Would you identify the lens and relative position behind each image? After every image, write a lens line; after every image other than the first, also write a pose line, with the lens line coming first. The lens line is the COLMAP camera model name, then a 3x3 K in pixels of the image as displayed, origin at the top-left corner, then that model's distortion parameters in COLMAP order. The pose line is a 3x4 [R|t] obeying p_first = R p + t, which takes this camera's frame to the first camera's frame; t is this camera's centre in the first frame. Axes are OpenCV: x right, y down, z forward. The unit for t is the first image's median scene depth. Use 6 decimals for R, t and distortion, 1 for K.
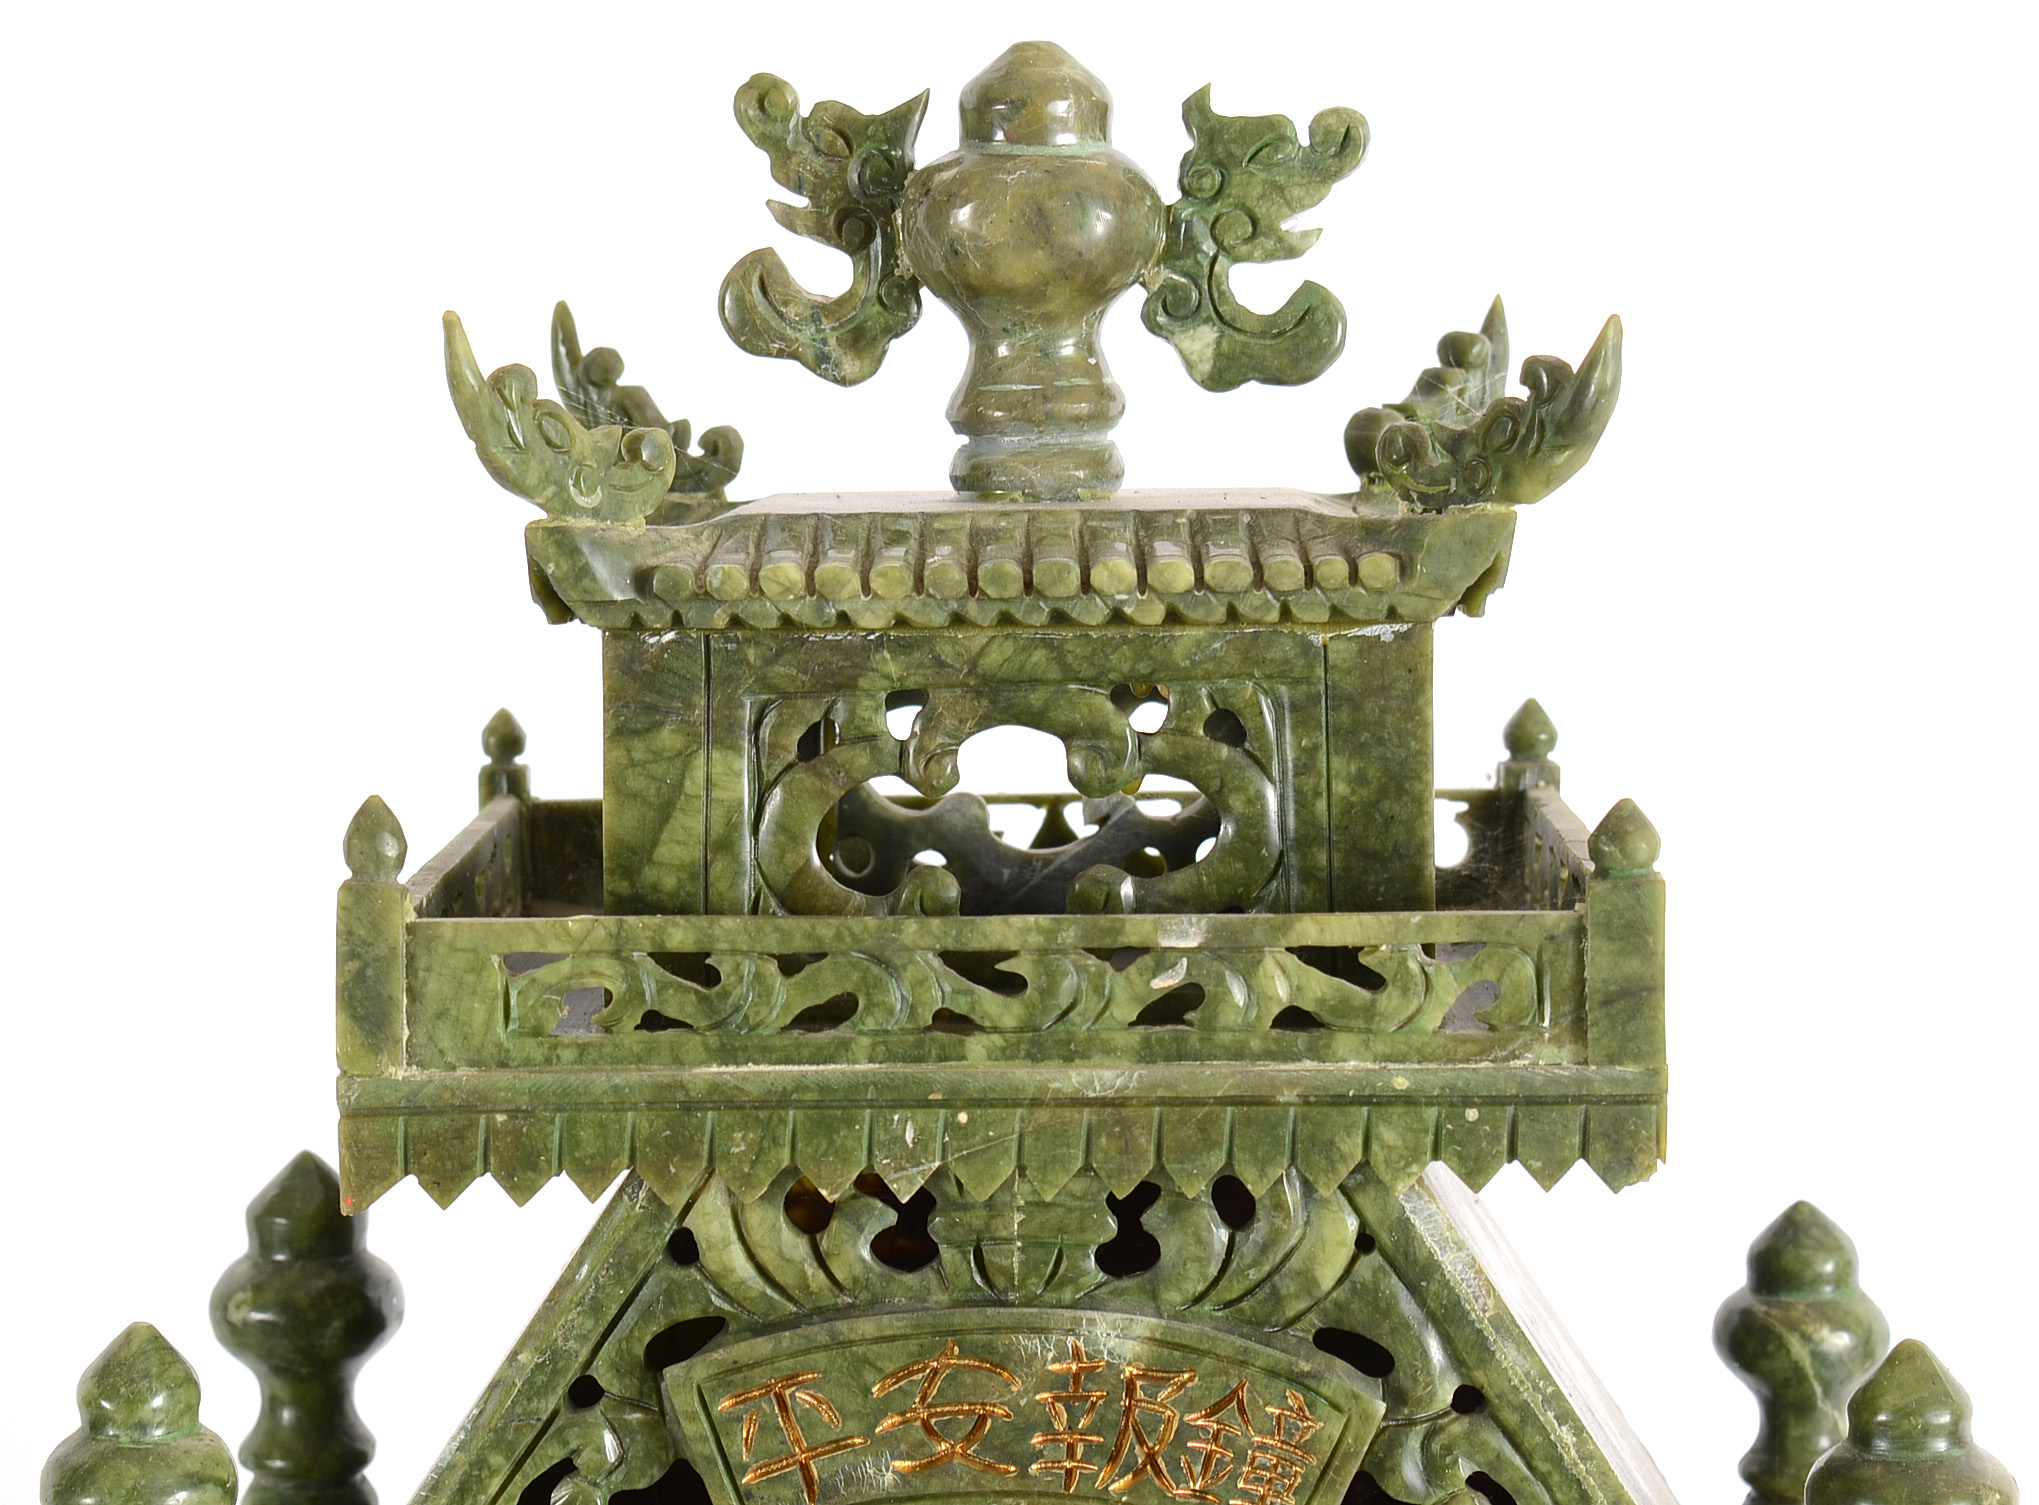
lens RADIAL K [[5345.0, 0, 923.7], [0, 5345.0, 749.0], [0, 0, 1]] dist [0.103329, -0.039390]
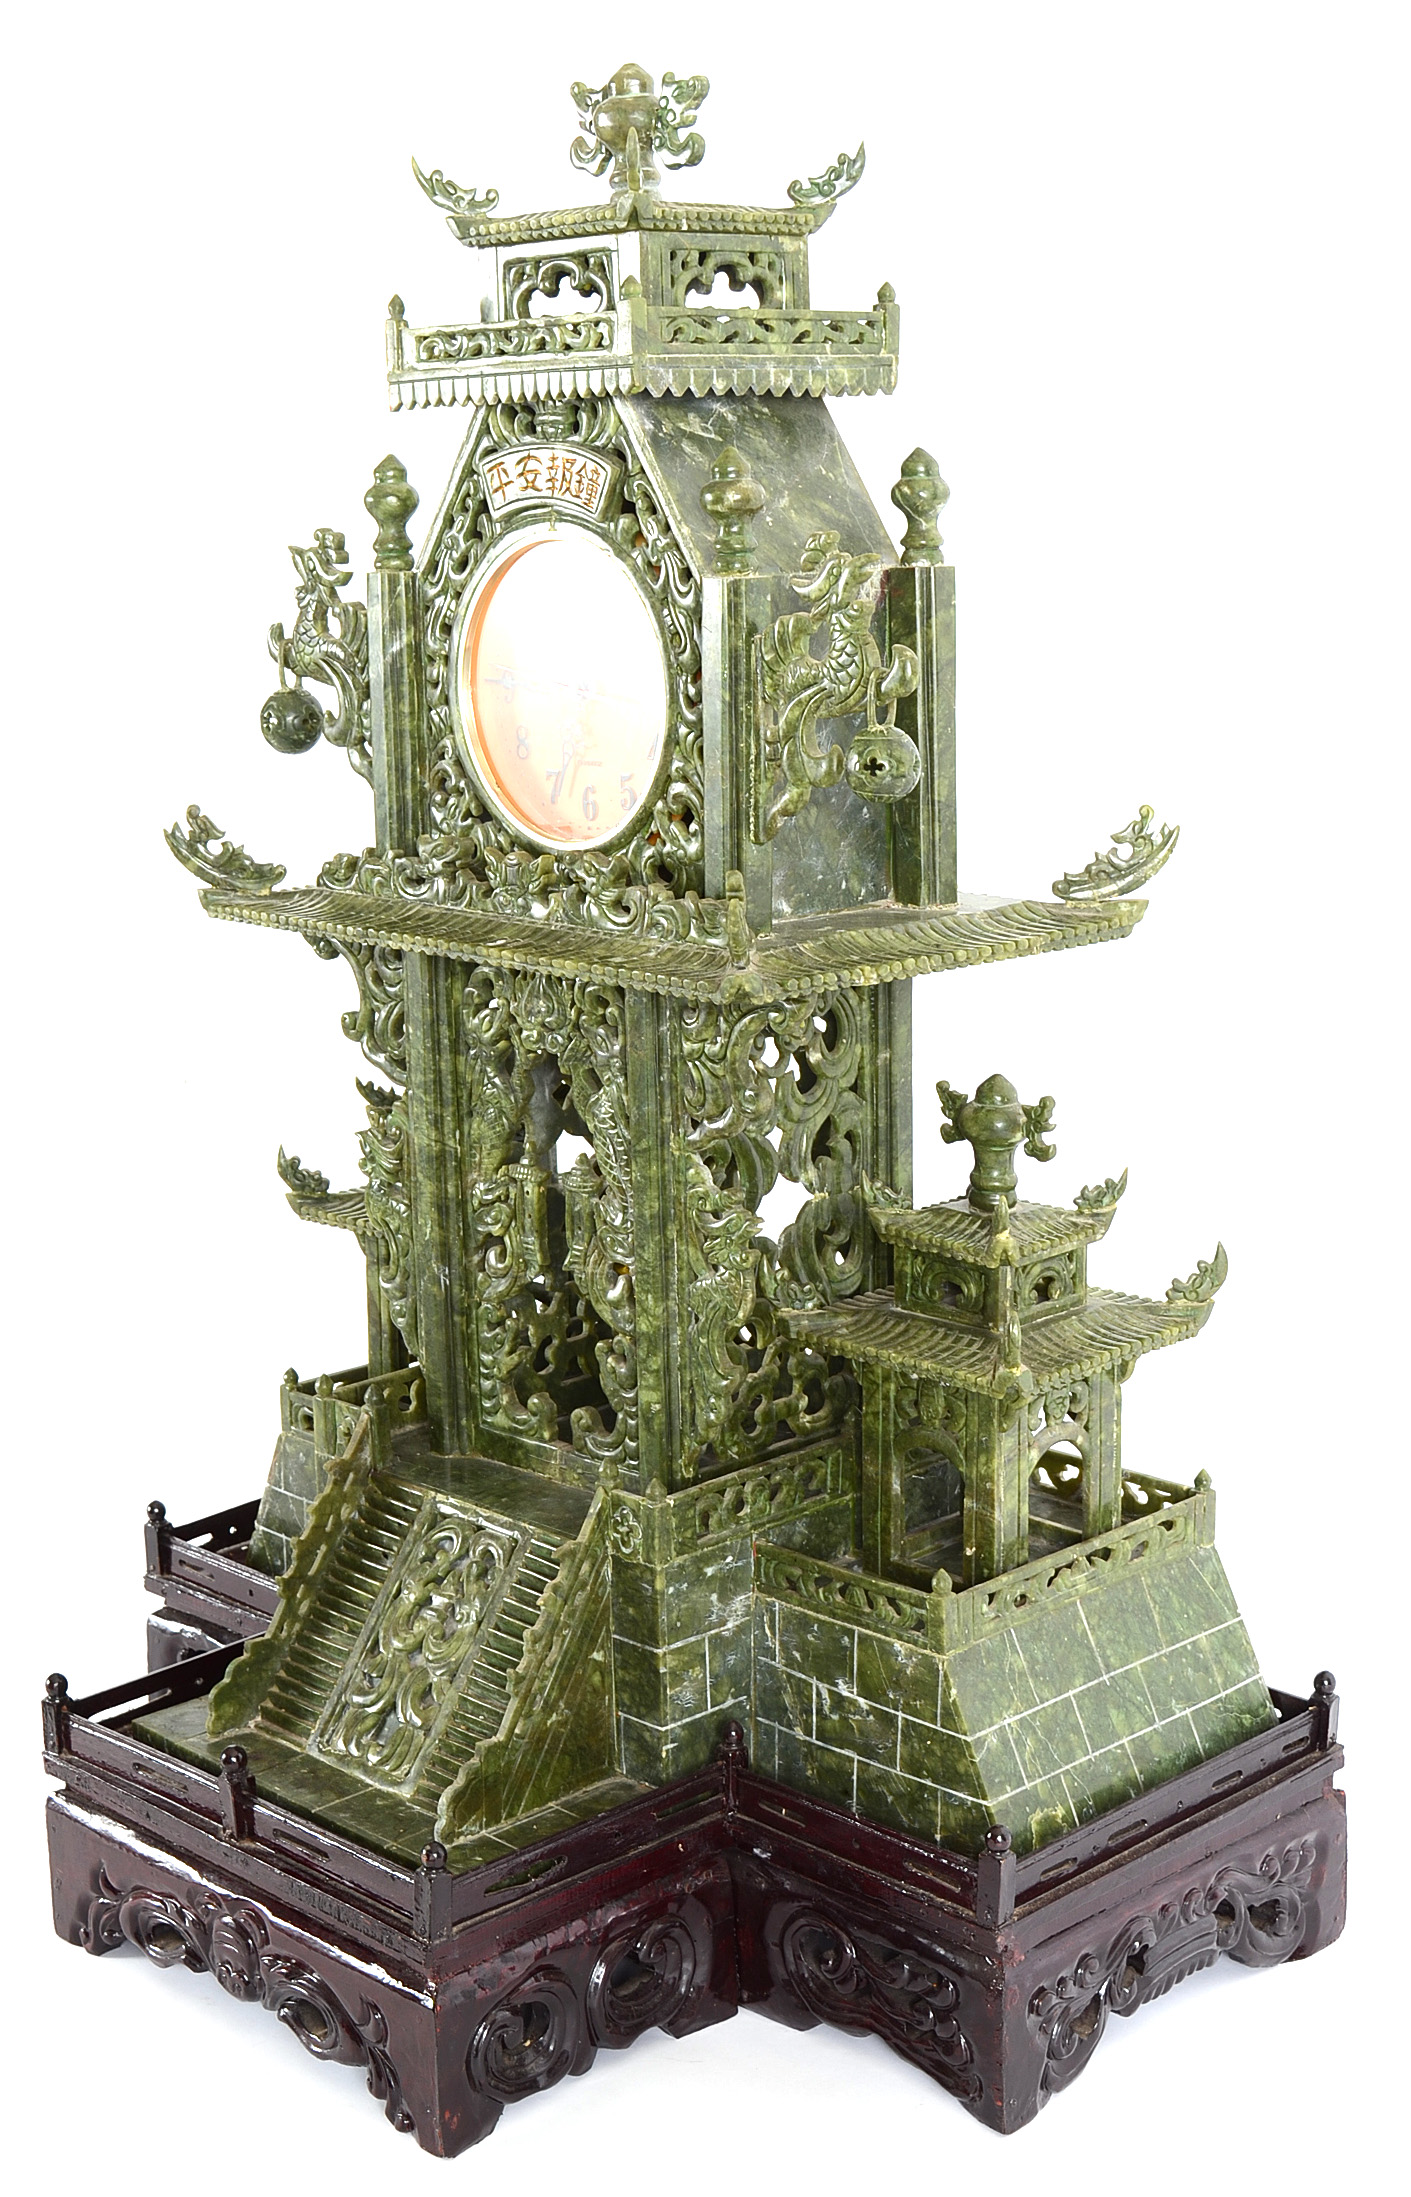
lens RADIAL K [[3107.0, 0, 705.5], [0, 3107.0, 1098.5], [0, 0, 1]] dist [-0.042567, -0.074913]
pose [[0.722204, 0.128806, -0.679581, 1.491475], [-0.036549, 0.988242, 0.148467, 0.220967], [0.690714, -0.082386, 0.718420, -0.387680]]
